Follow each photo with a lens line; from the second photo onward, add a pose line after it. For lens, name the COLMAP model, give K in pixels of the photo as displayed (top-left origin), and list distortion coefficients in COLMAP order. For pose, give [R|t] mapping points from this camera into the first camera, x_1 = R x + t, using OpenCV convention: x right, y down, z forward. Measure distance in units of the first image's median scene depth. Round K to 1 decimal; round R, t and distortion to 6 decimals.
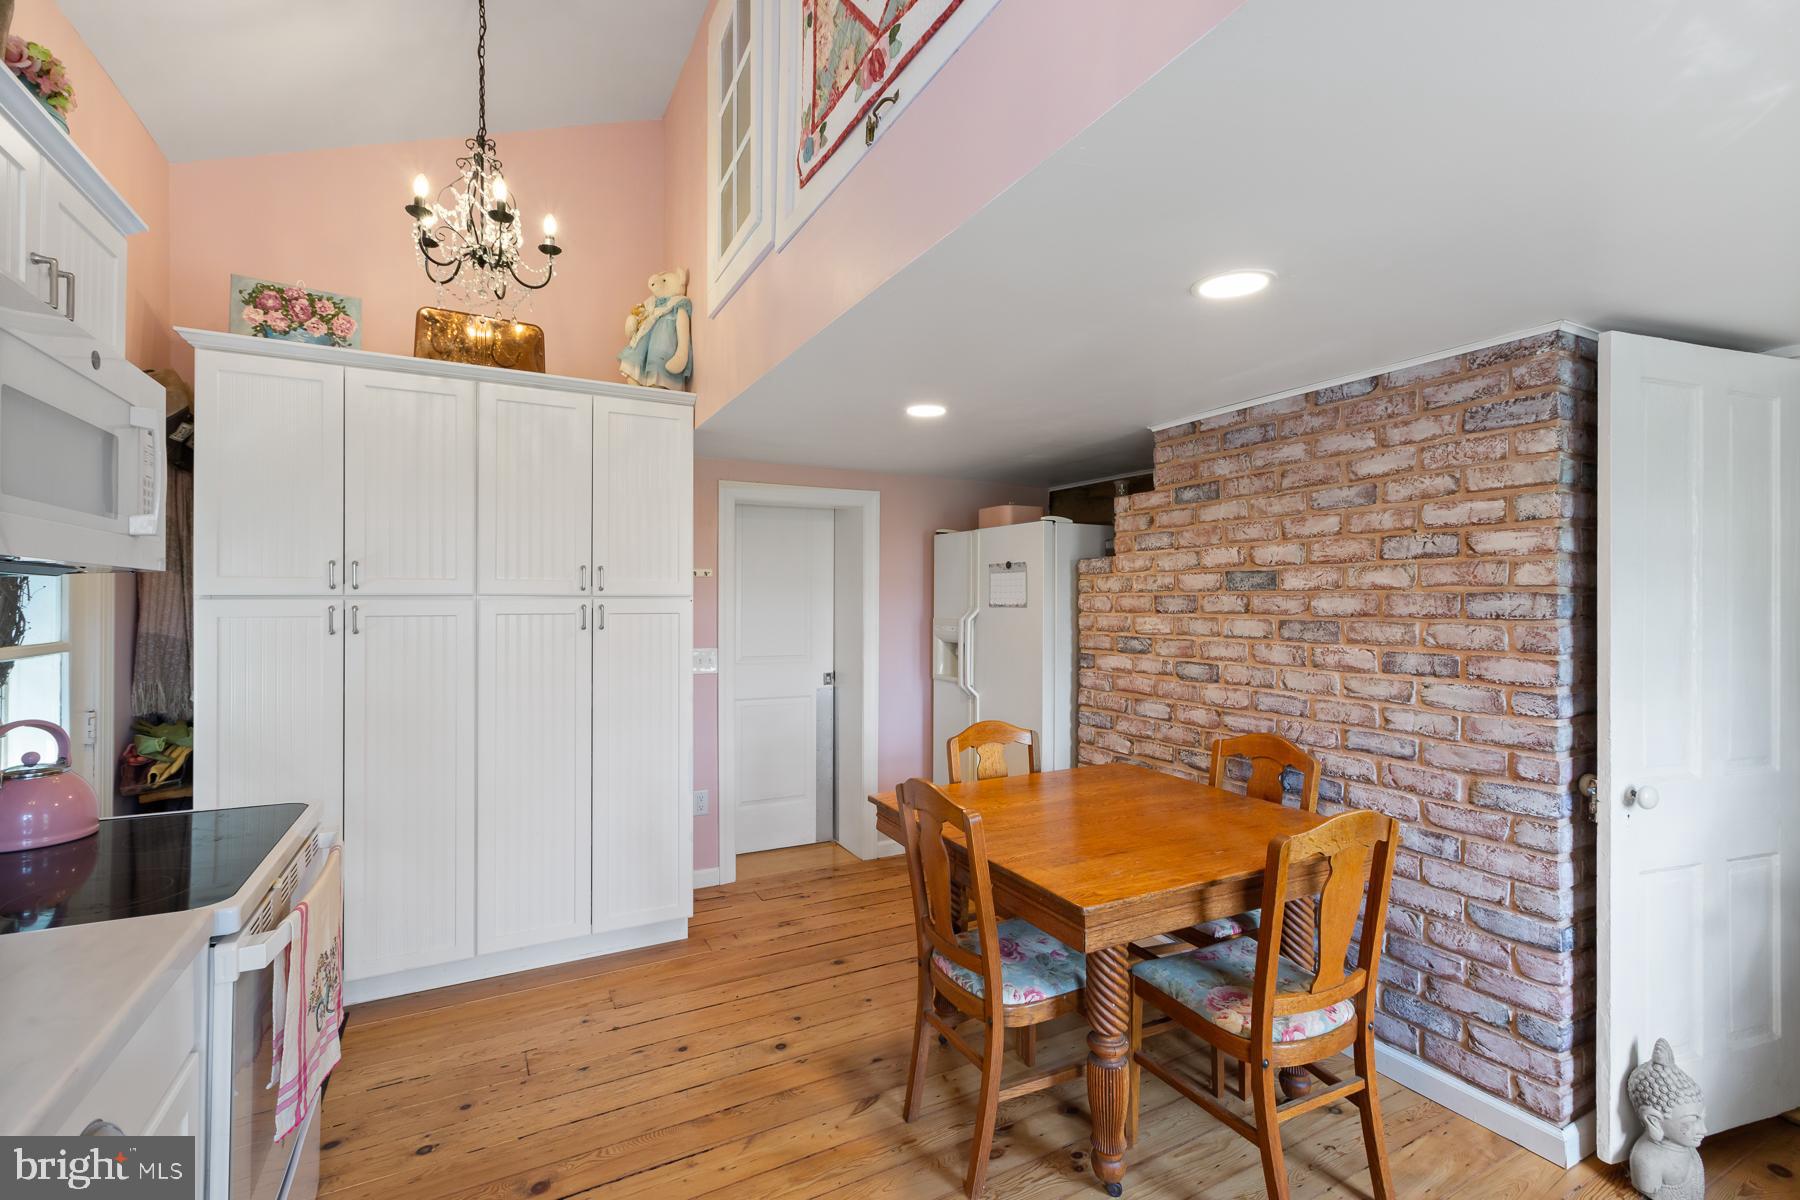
lens RADIAL K [[807.3, 0, 900.6], [0, 807.3, 599.4], [0, 0, 1]] dist [-0.000525, 0.001378]
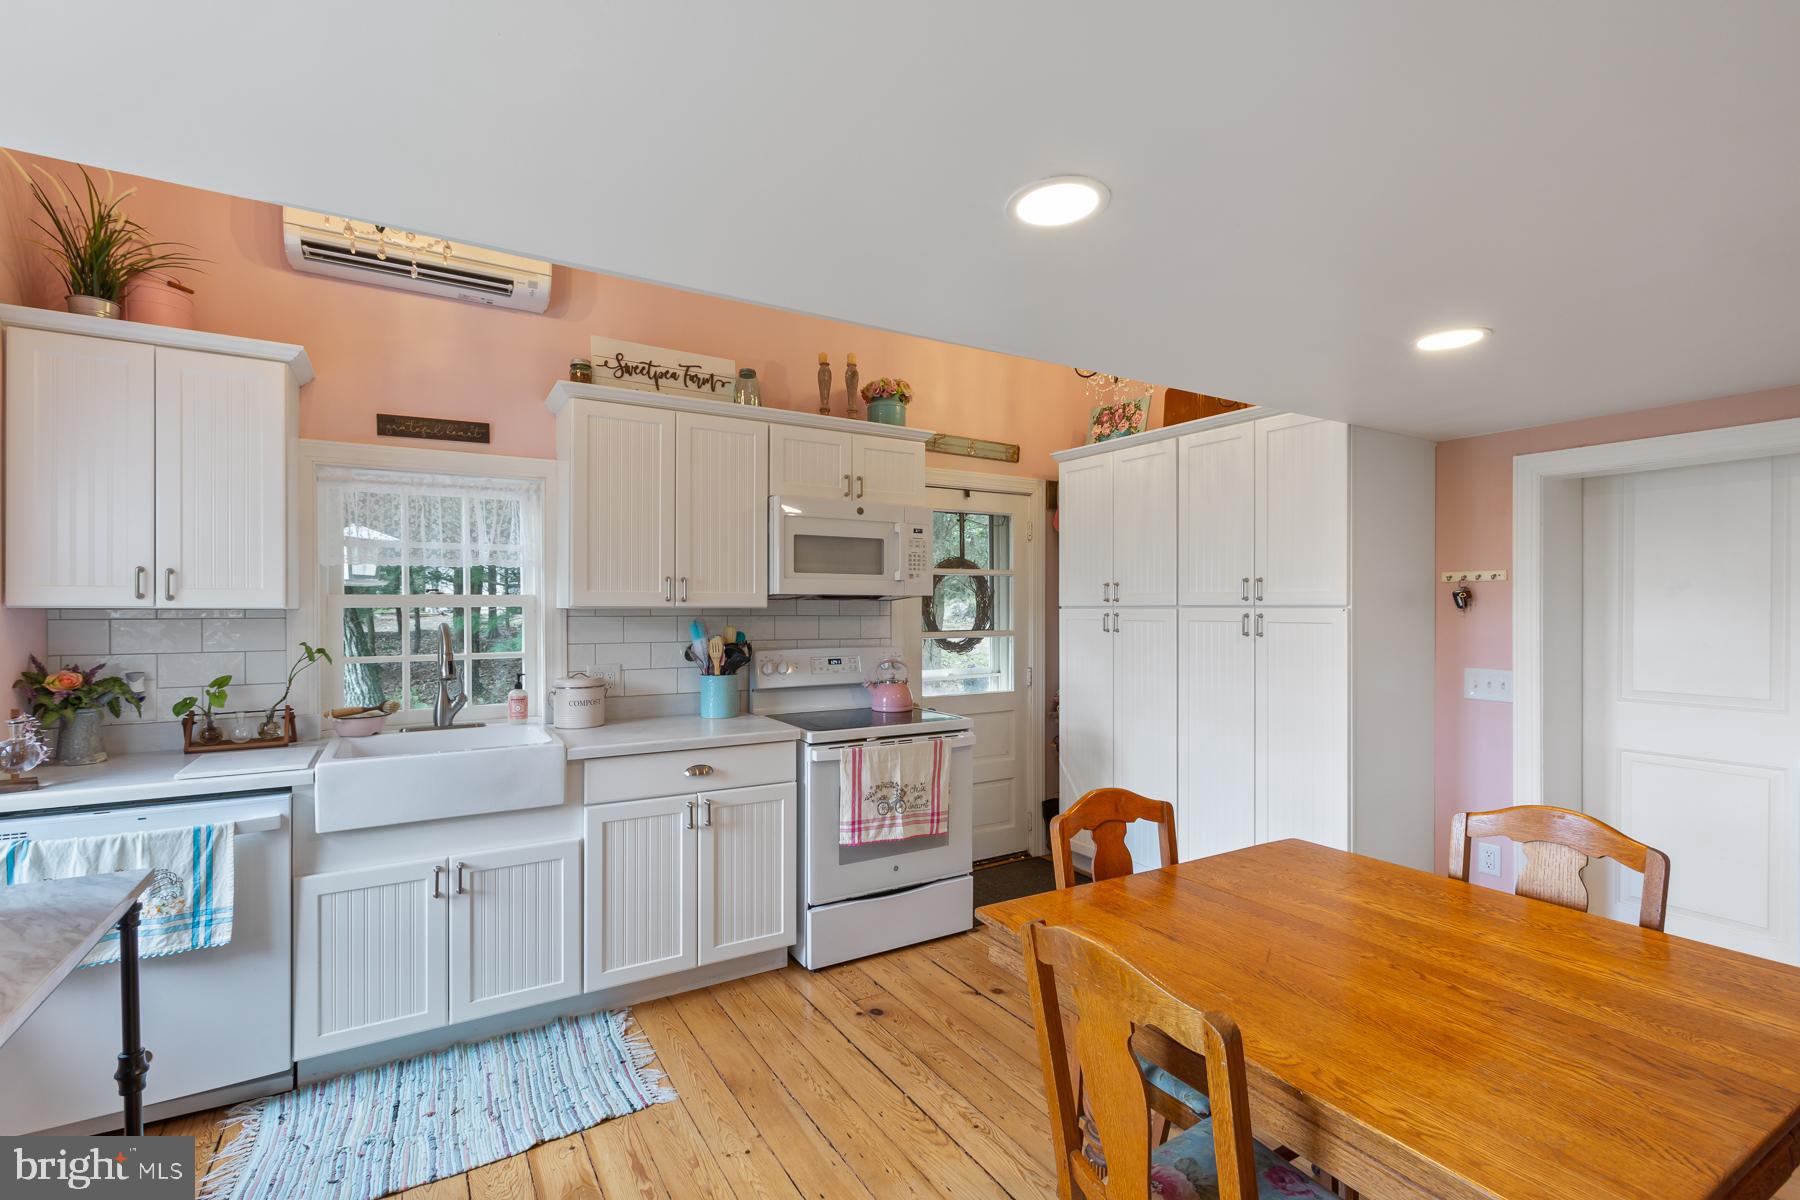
lens RADIAL K [[807.3, 0, 897.2], [0, 807.3, 605.0], [0, 0, 1]] dist [-0.000525, 0.001378]
pose [[0.056180, -0.003710, -0.998414, 1.201167], [-0.000277, 0.999993, -0.003732, -0.001122], [0.998421, 0.000486, 0.056179, 0.813204]]
